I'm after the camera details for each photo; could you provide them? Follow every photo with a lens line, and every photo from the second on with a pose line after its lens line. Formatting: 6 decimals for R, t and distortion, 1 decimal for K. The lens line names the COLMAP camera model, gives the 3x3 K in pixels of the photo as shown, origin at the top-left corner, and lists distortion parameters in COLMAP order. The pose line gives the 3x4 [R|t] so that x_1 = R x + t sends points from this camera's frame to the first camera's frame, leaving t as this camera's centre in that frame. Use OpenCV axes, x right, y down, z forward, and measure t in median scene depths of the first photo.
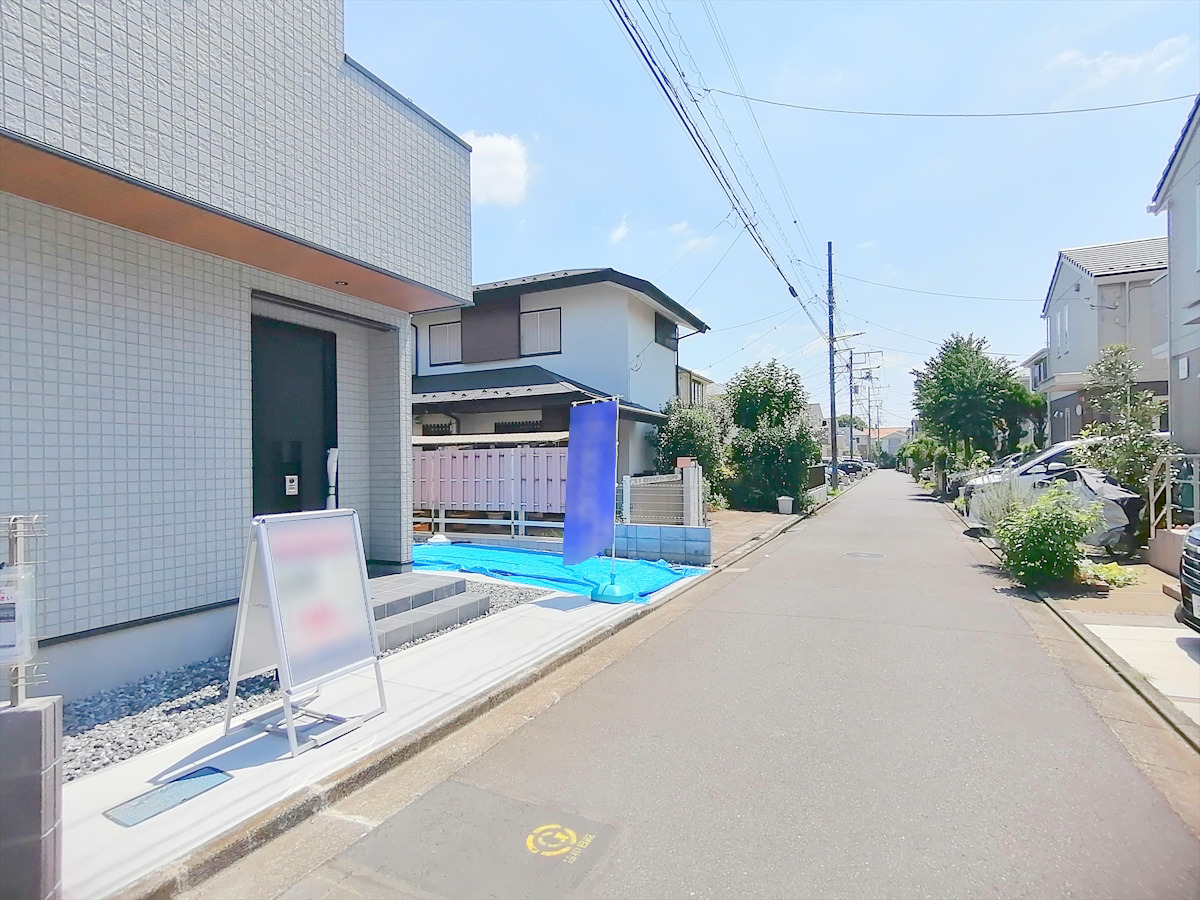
lens RADIAL K [[592.9, 0, 600.6], [0, 592.9, 445.6], [0, 0, 1]] dist [0.003454, -0.000504]
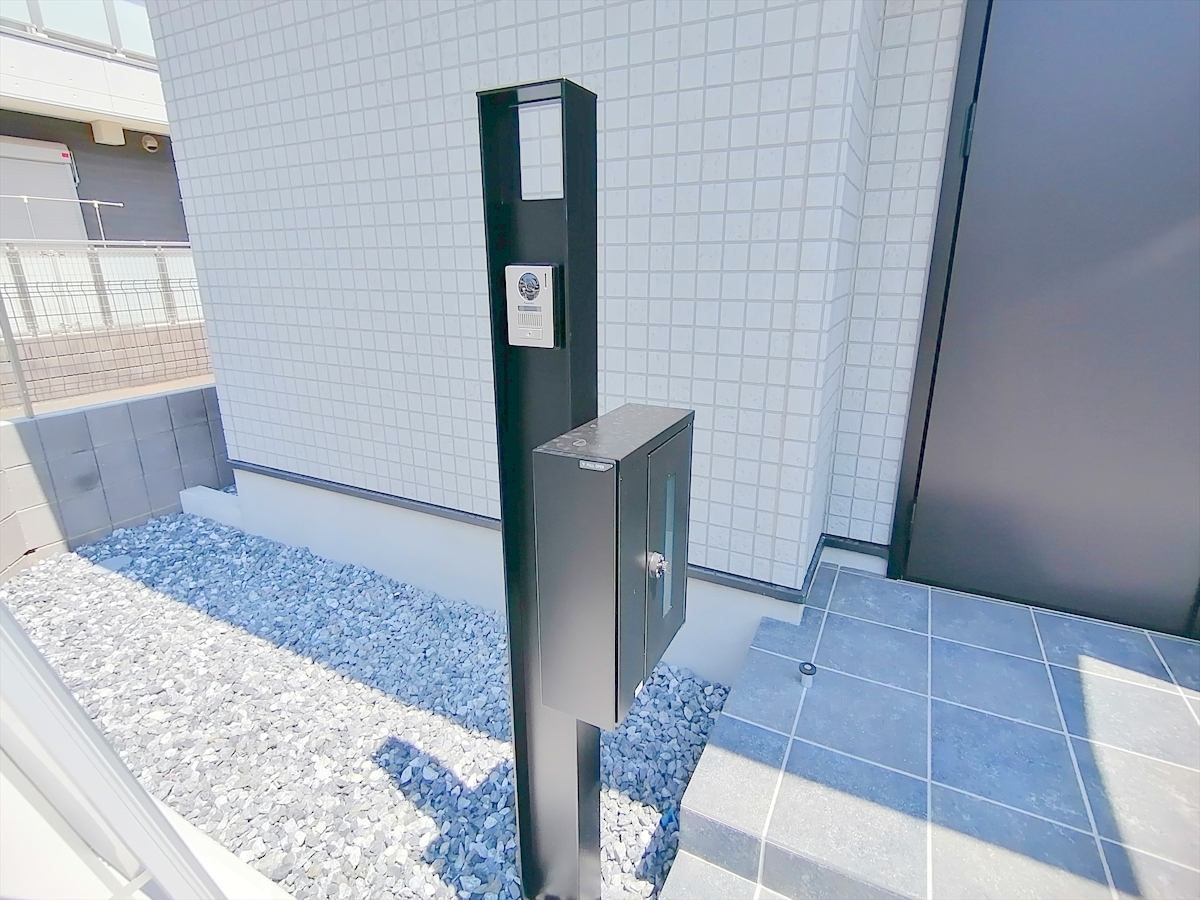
lens RADIAL K [[592.9, 0, 600.6], [0, 592.9, 445.6], [0, 0, 1]] dist [0.003454, -0.000504]
pose [[-0.028615, 0.308164, -0.950903, -0.229984], [0.029074, 0.951146, 0.307368, 0.038652], [0.999168, -0.018851, -0.036177, 0.832983]]
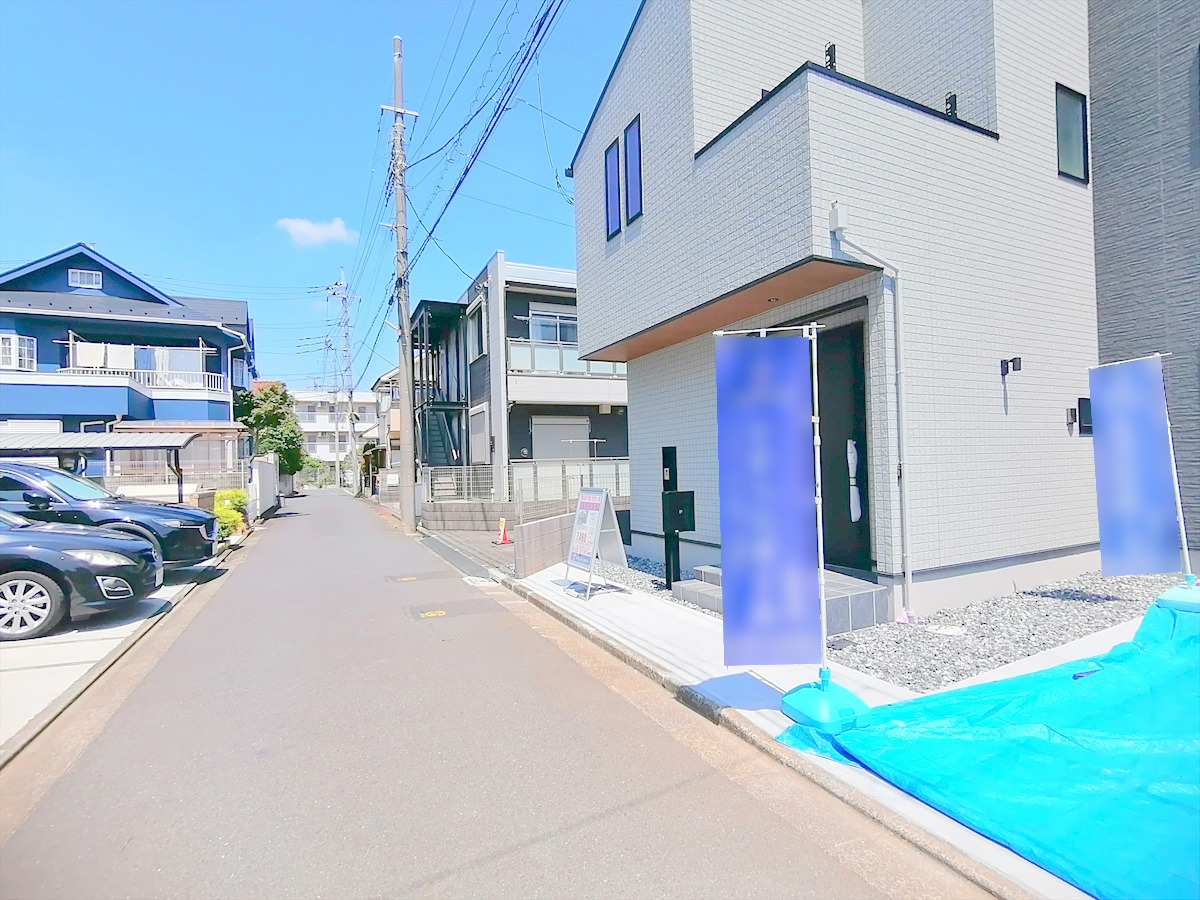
lens RADIAL K [[592.9, 0, 600.6], [0, 592.9, 445.6], [0, 0, 1]] dist [0.003454, -0.000504]
pose [[-0.613180, 0.002465, -0.789939, 0.710431], [0.056457, 0.997575, -0.040712, 0.036578], [0.787923, -0.069561, -0.611832, 1.498157]]
